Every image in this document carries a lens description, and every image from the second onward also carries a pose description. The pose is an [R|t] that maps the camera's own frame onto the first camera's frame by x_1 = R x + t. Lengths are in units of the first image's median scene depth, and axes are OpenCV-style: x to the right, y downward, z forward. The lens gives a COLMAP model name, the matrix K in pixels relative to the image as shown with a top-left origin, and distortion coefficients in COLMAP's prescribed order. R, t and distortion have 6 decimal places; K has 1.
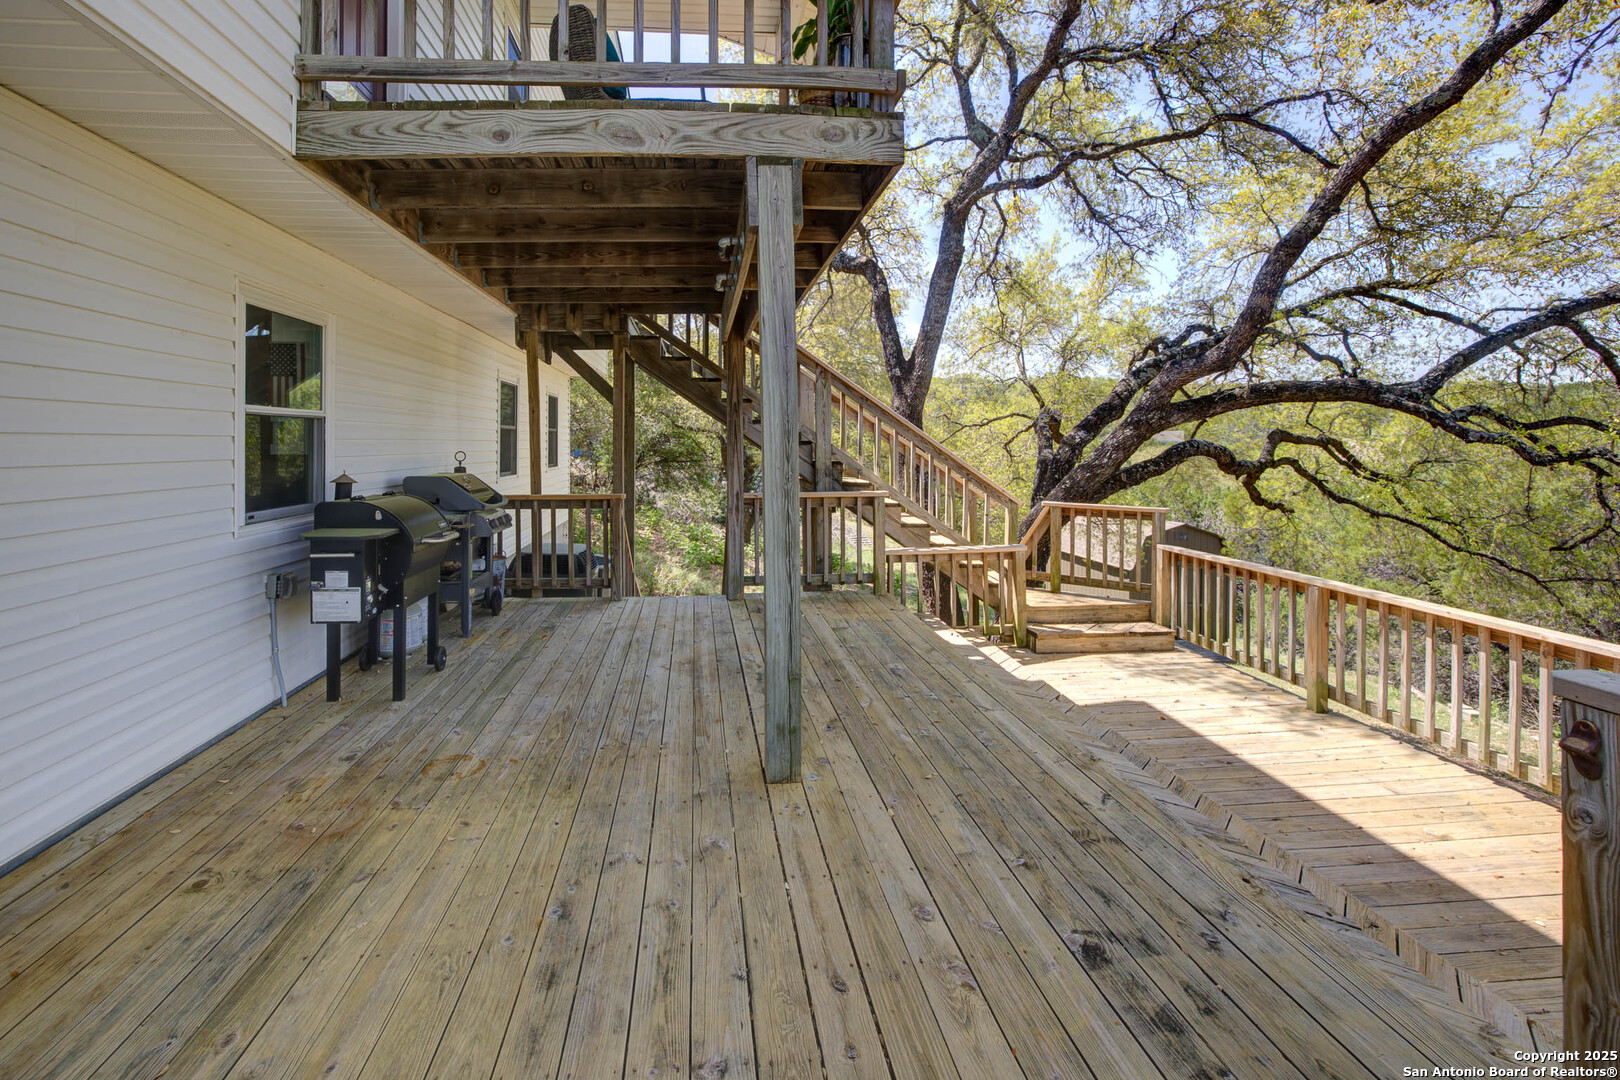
lens RADIAL K [[714.3, 0, 743.5], [0, 714.3, 445.4], [0, 0, 1]] dist [-0.035146, 0.007762]
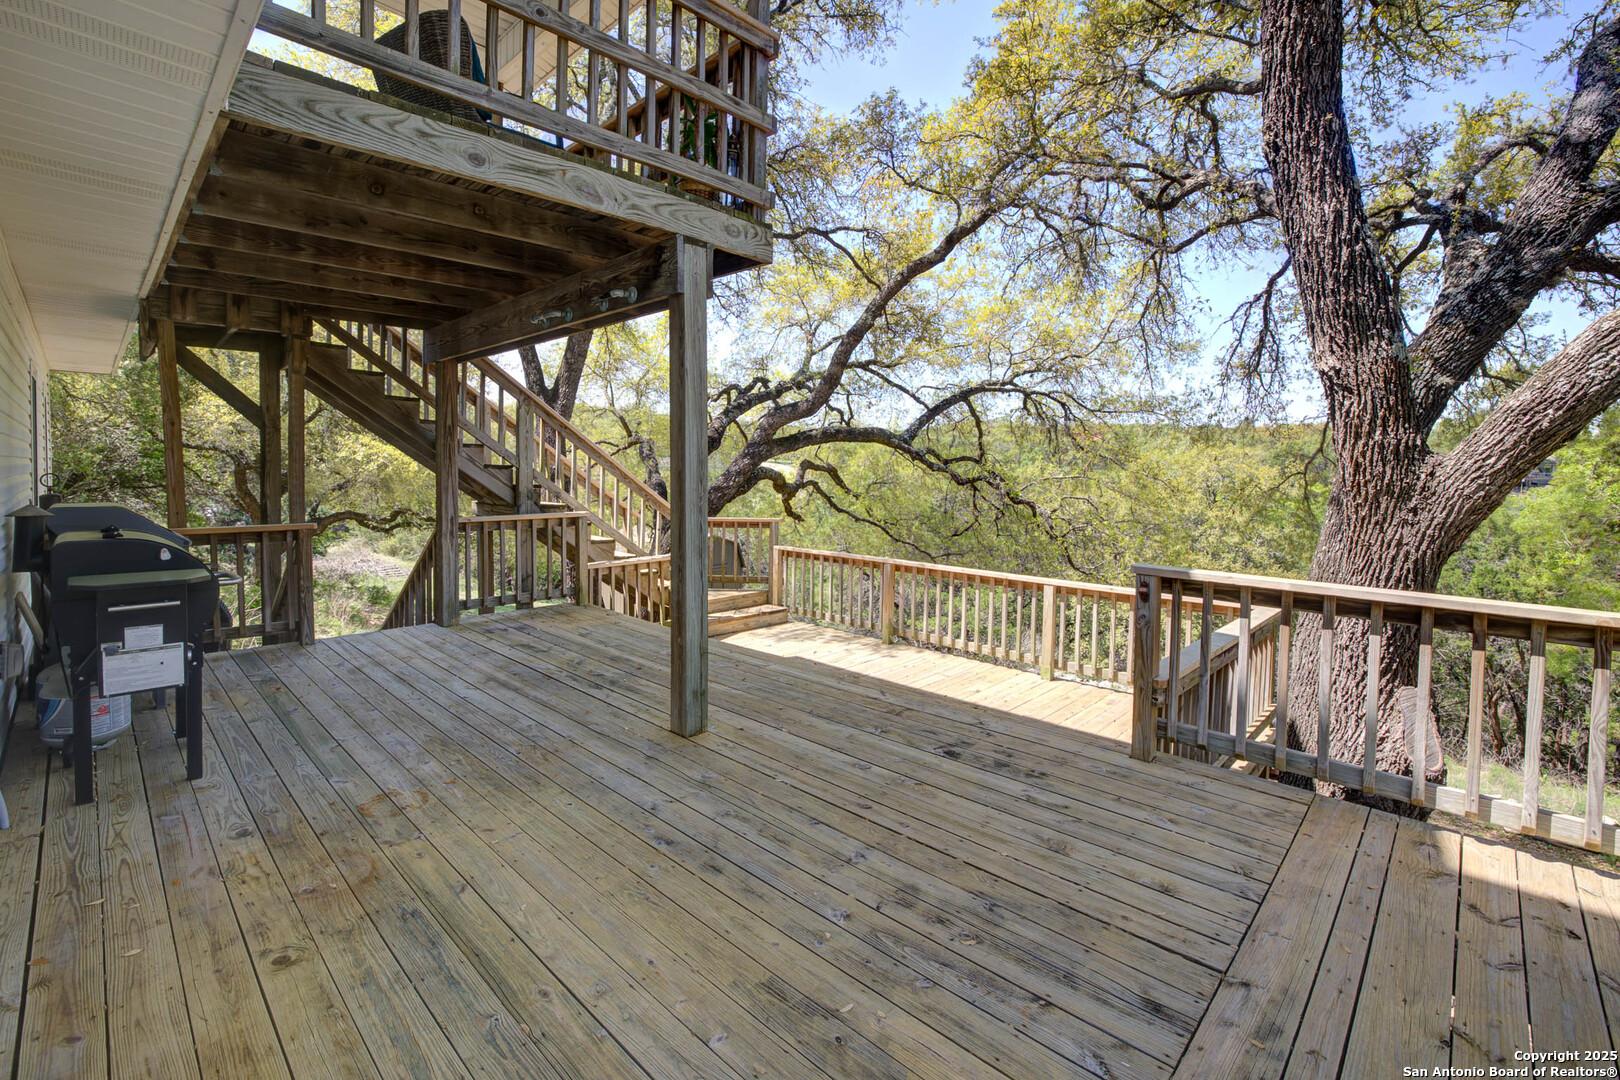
lens RADIAL K [[714.3, 0, 771.4], [0, 714.3, 501.6], [0, 0, 1]] dist [-0.035146, 0.007762]
pose [[0.761578, -0.020311, 0.647755, -0.557391], [-0.009397, 0.999058, 0.042374, -0.000488], [-0.648005, -0.038358, 0.760670, -0.041157]]
